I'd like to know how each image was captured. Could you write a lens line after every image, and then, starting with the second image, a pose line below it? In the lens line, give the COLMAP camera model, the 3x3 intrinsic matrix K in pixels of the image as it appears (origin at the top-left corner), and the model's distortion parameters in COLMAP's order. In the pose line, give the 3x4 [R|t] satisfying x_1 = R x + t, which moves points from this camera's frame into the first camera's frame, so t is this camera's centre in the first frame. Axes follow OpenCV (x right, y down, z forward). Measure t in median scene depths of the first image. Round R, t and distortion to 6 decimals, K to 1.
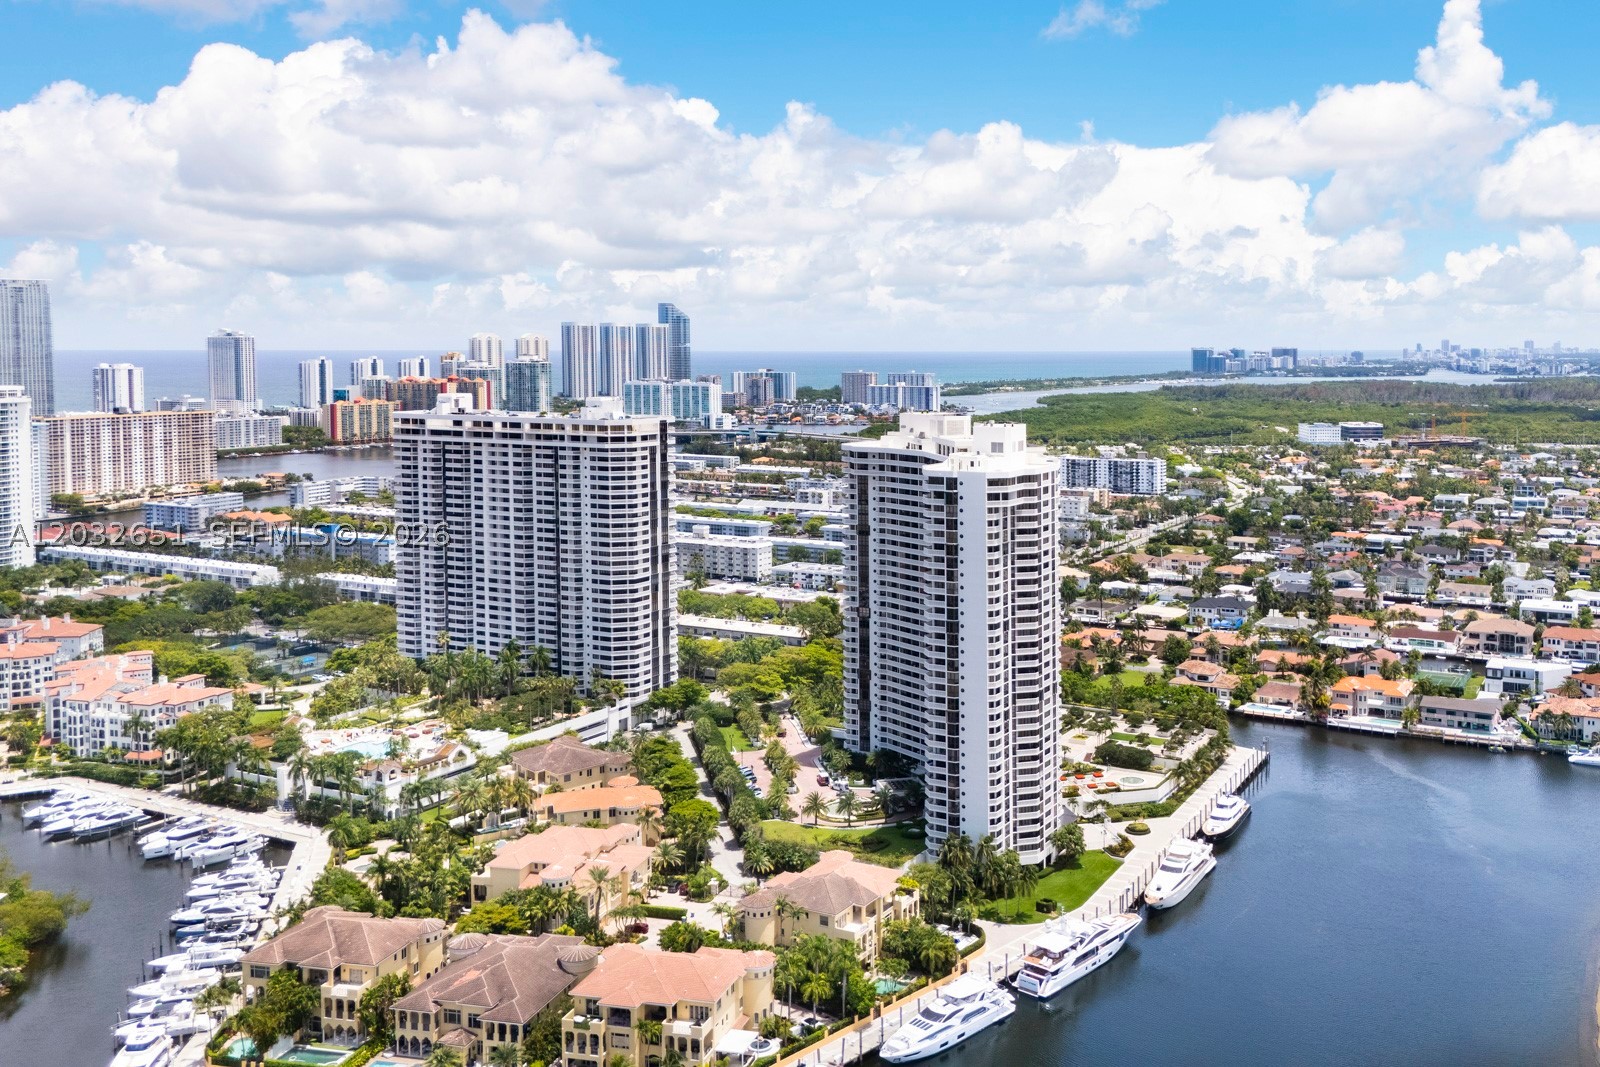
lens RADIAL K [[1497.6, 0, 964.3], [0, 1497.6, 492.0], [0, 0, 1]] dist [0.049509, 0.000000]
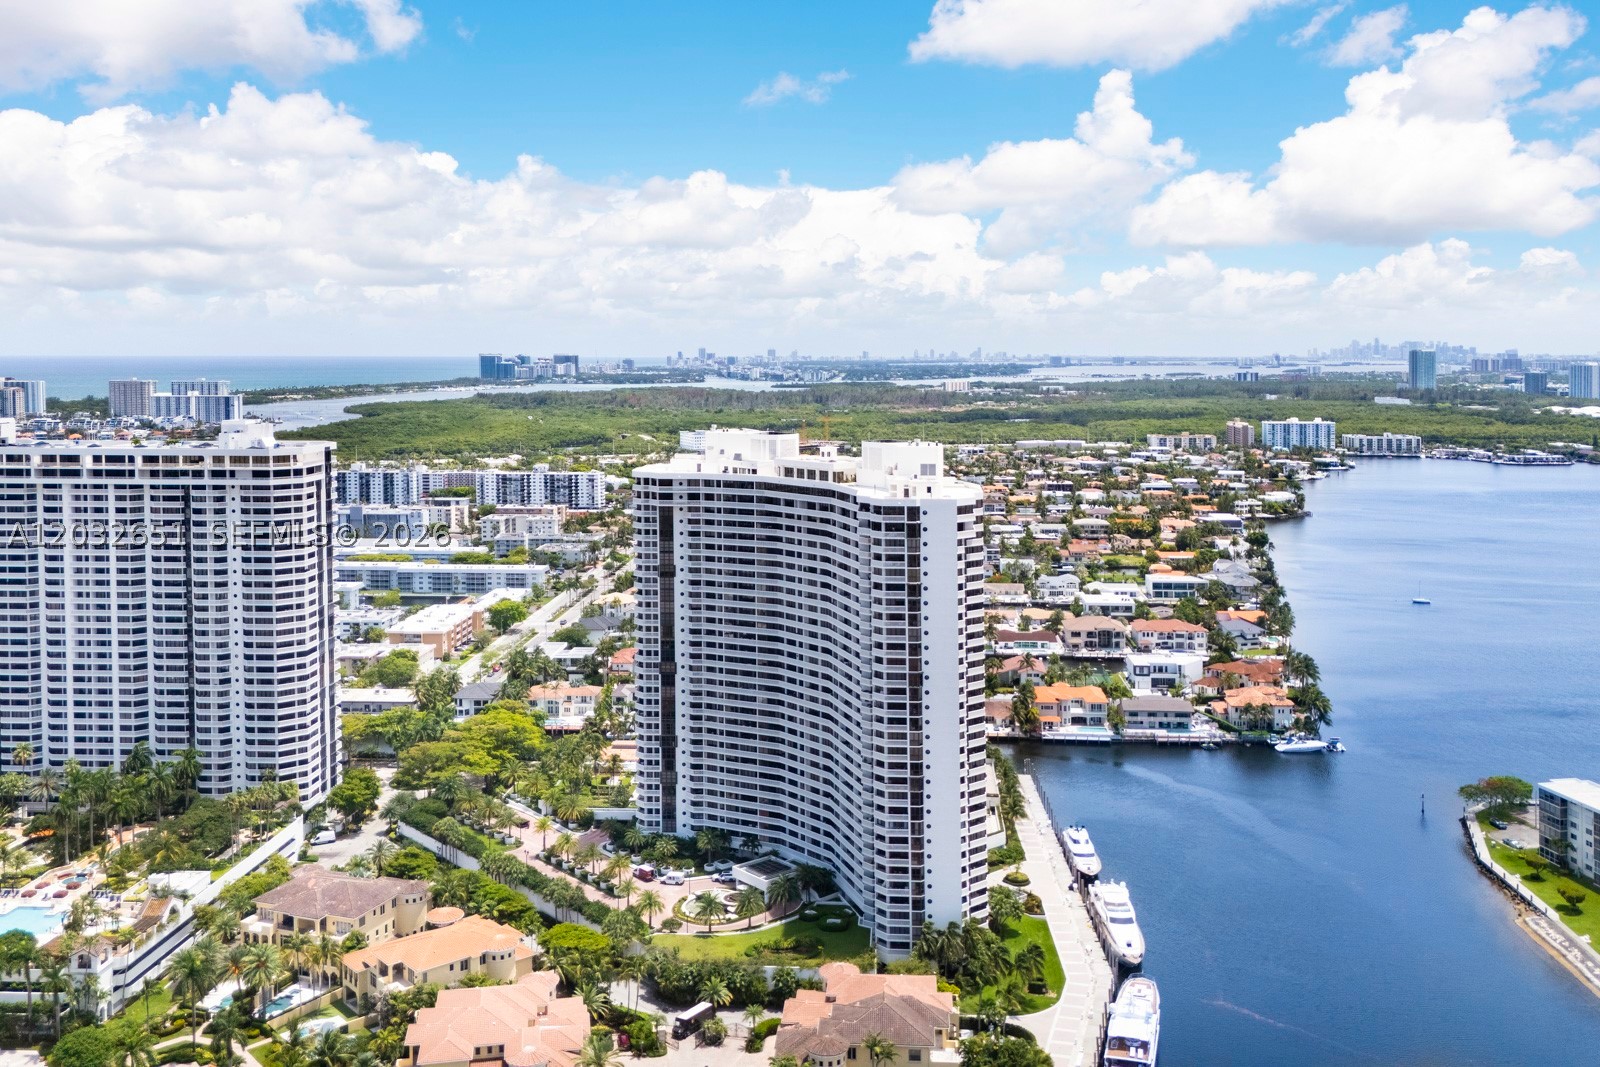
lens RADIAL K [[1486.4, 0, 847.9], [0, 1486.4, 483.3], [0, 0, 1]] dist [0.045922, 0.000000]
pose [[0.908967, -0.035806, 0.415328, -0.279495], [0.039811, 0.999207, -0.000984, -0.016979], [-0.414964, 0.017429, 0.909671, 0.164635]]
